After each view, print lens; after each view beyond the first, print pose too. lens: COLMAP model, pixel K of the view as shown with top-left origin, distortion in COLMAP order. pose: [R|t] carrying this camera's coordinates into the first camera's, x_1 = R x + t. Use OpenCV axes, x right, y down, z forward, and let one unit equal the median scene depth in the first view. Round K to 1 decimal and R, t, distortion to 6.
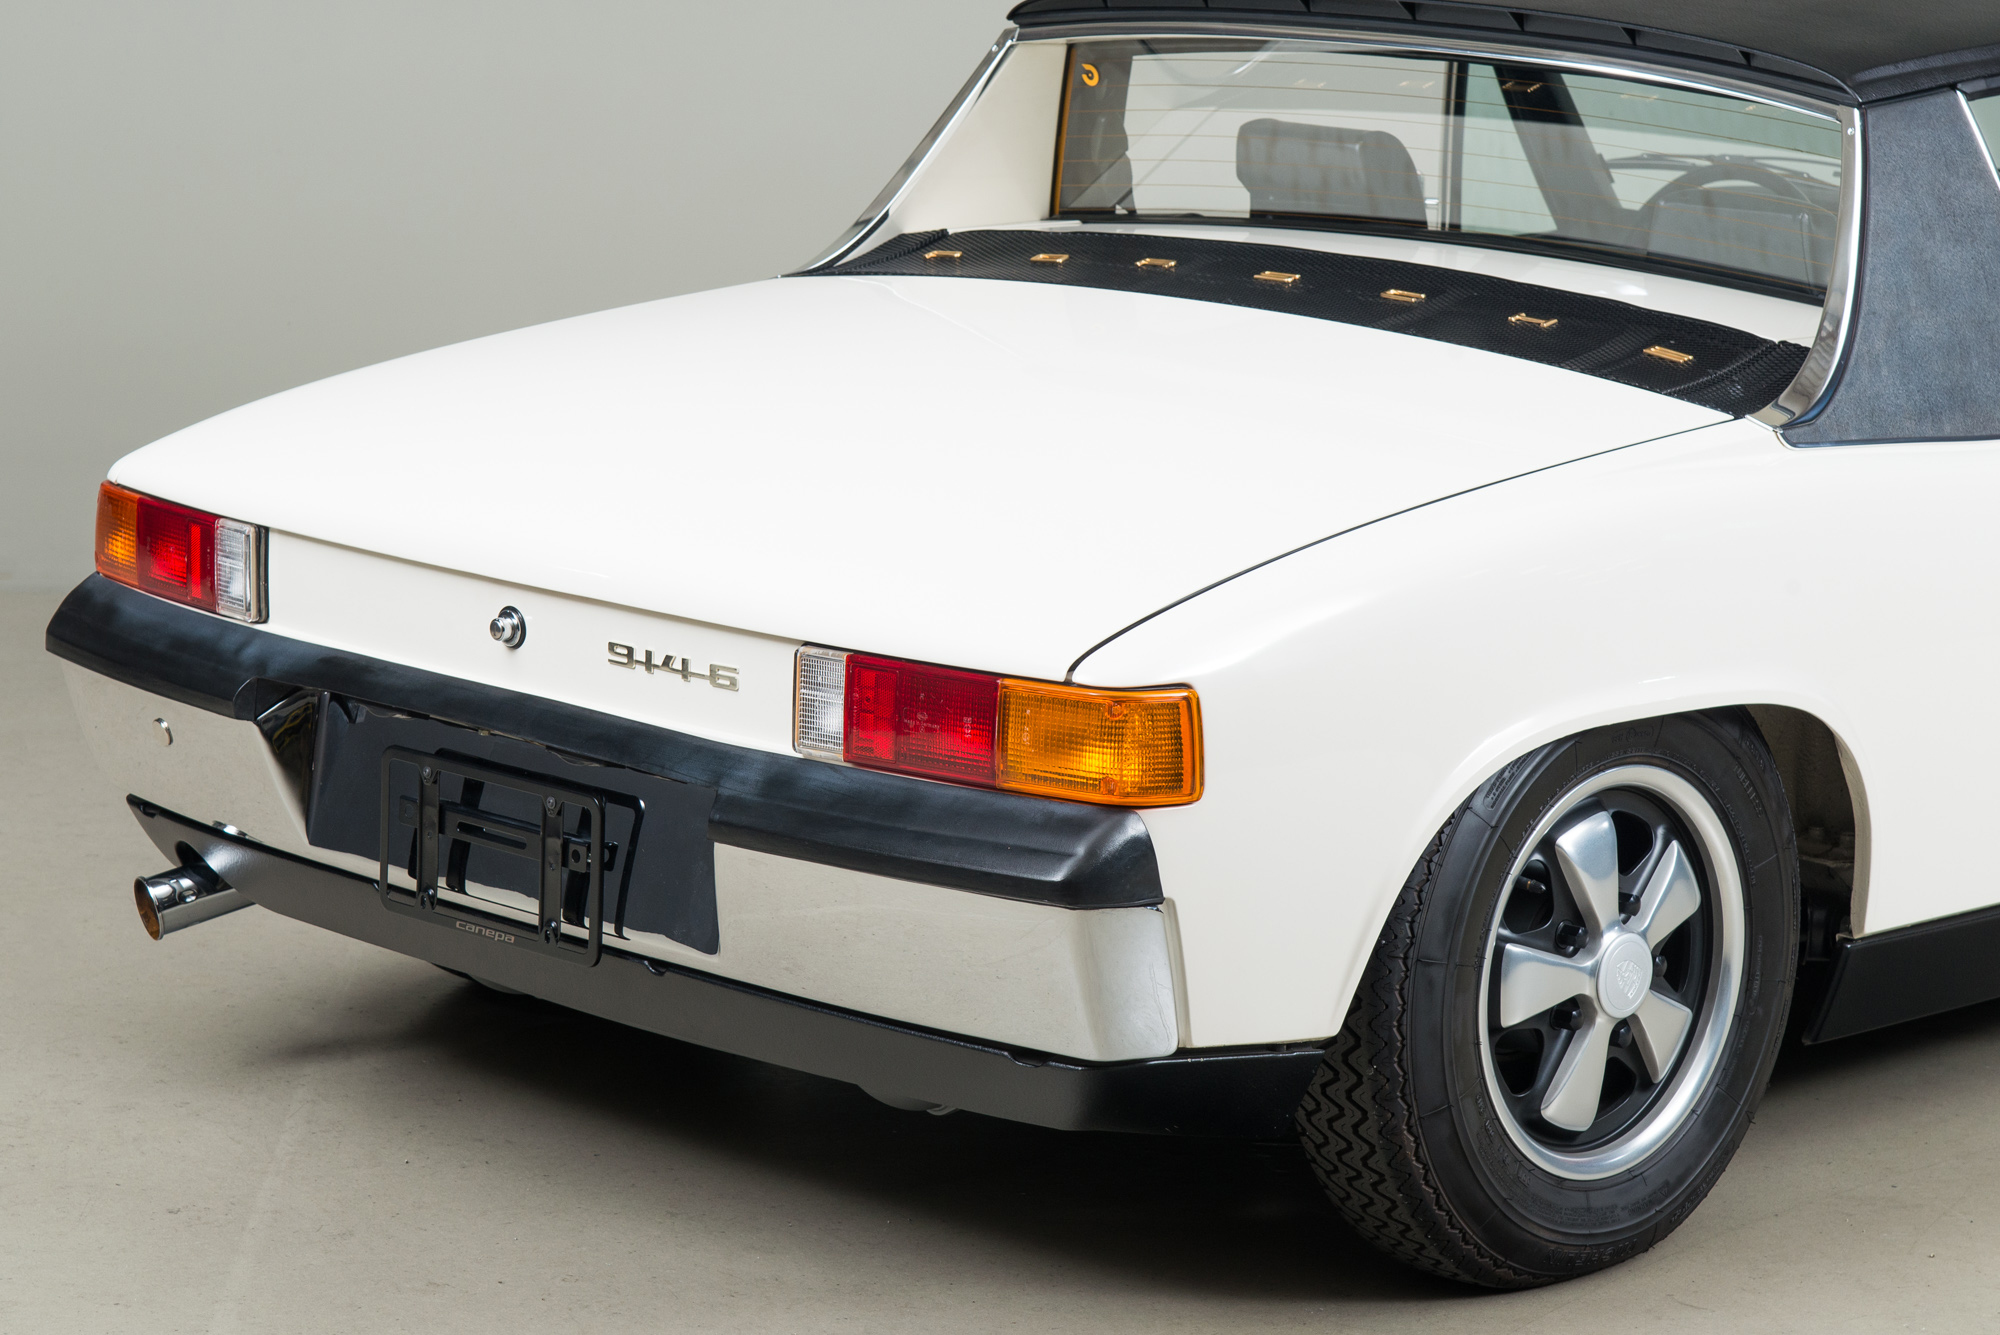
lens RADIAL K [[5175.6, 0, 1007.0], [0, 5175.6, 674.8], [0, 0, 1]] dist [-0.023496, 0.000000]
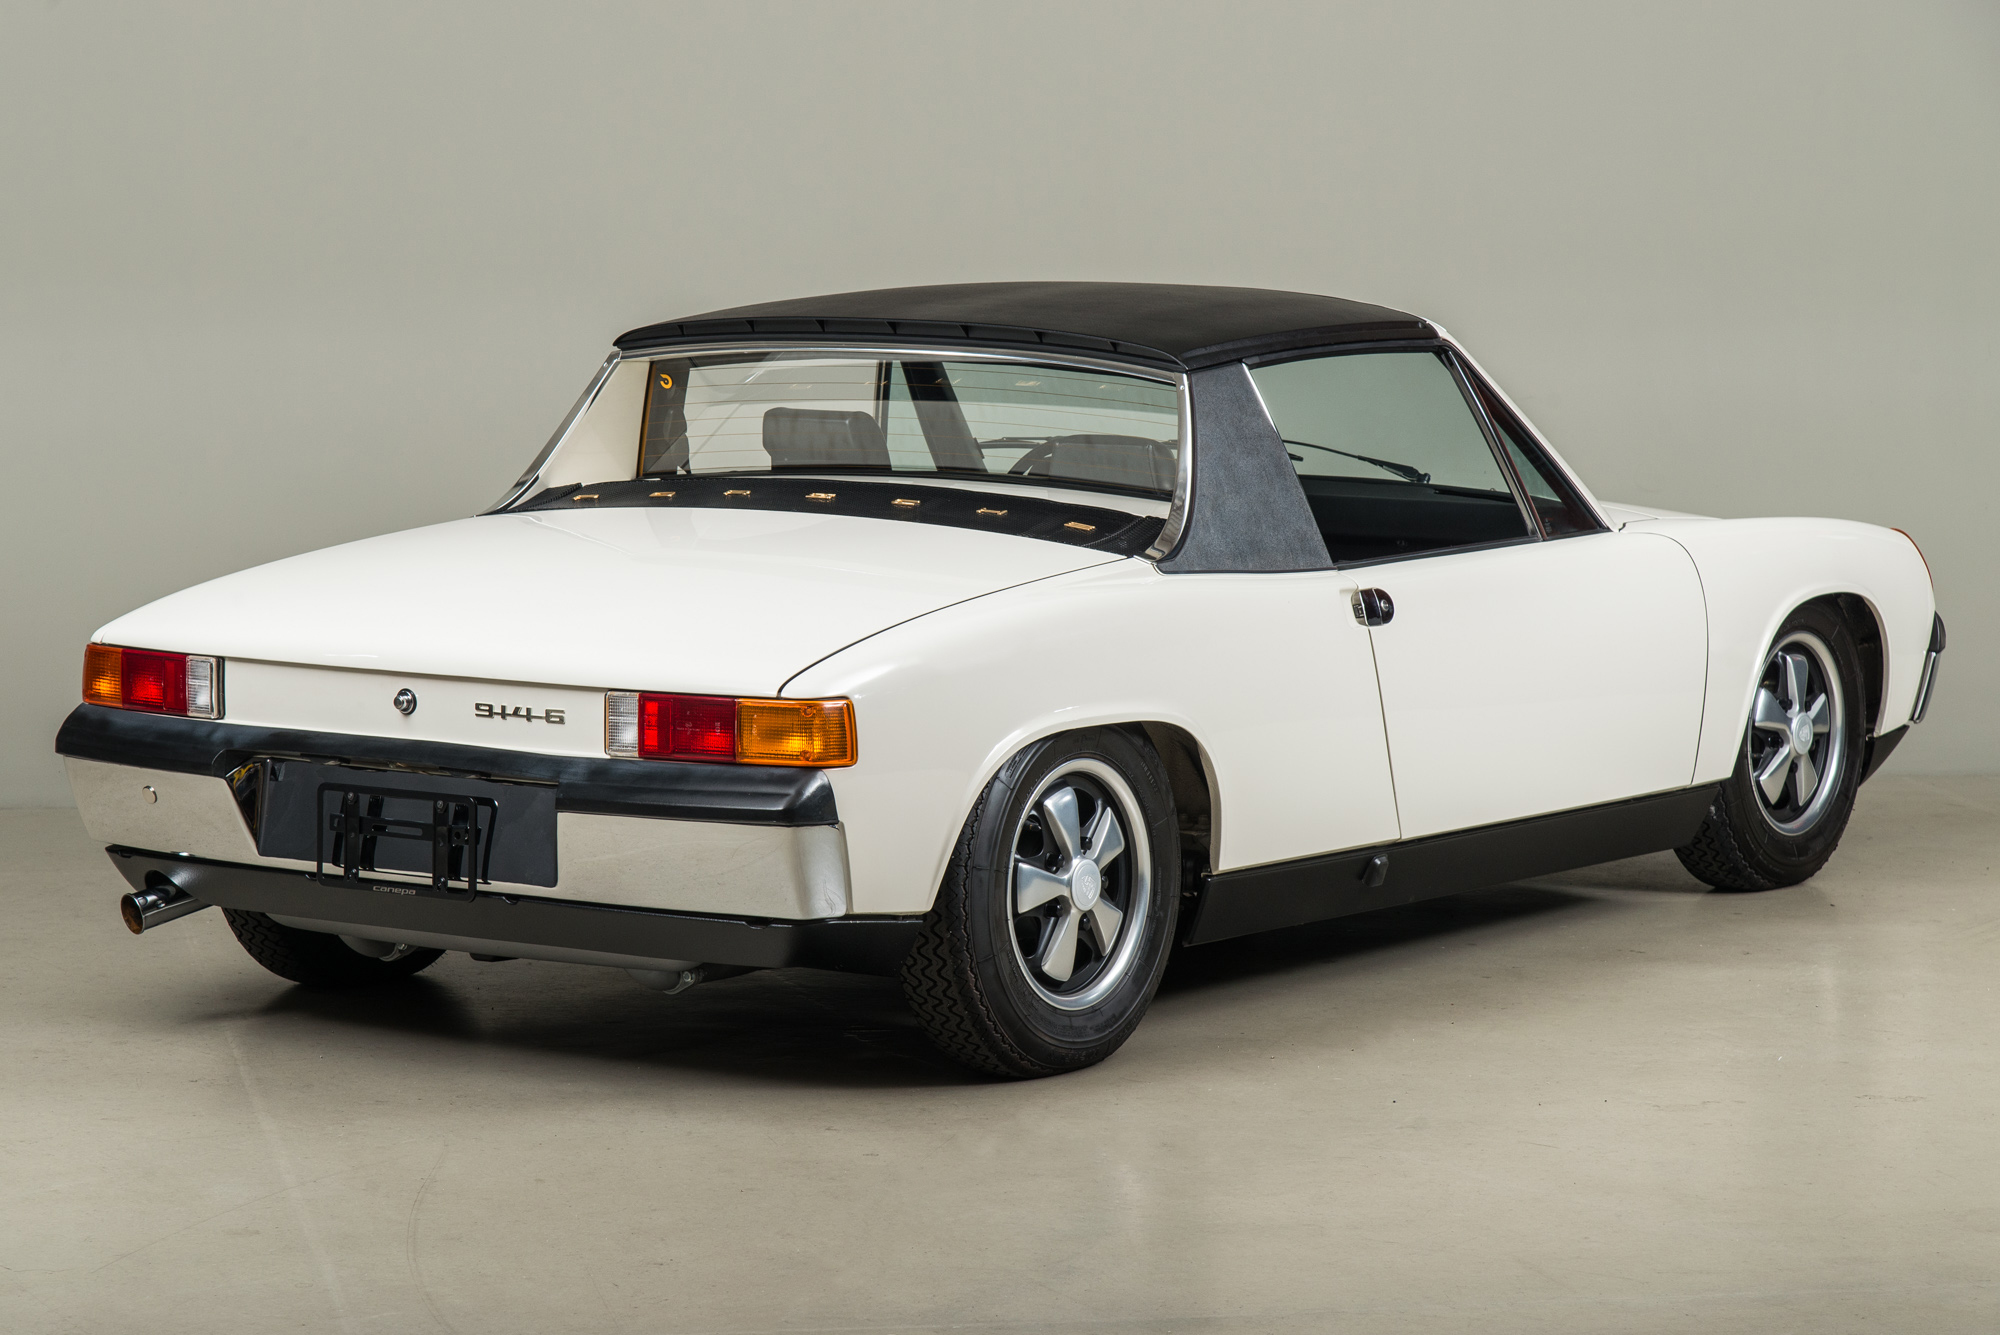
lens RADIAL K [[5286.3, 0, 997.3], [0, 5286.3, 664.1], [0, 0, 1]] dist [0.057499, 0.000000]
pose [[0.985639, -0.035028, 0.165193, -0.177407], [0.049116, 0.995422, -0.081986, 0.118542], [-0.161565, 0.088922, 0.982848, -0.639123]]
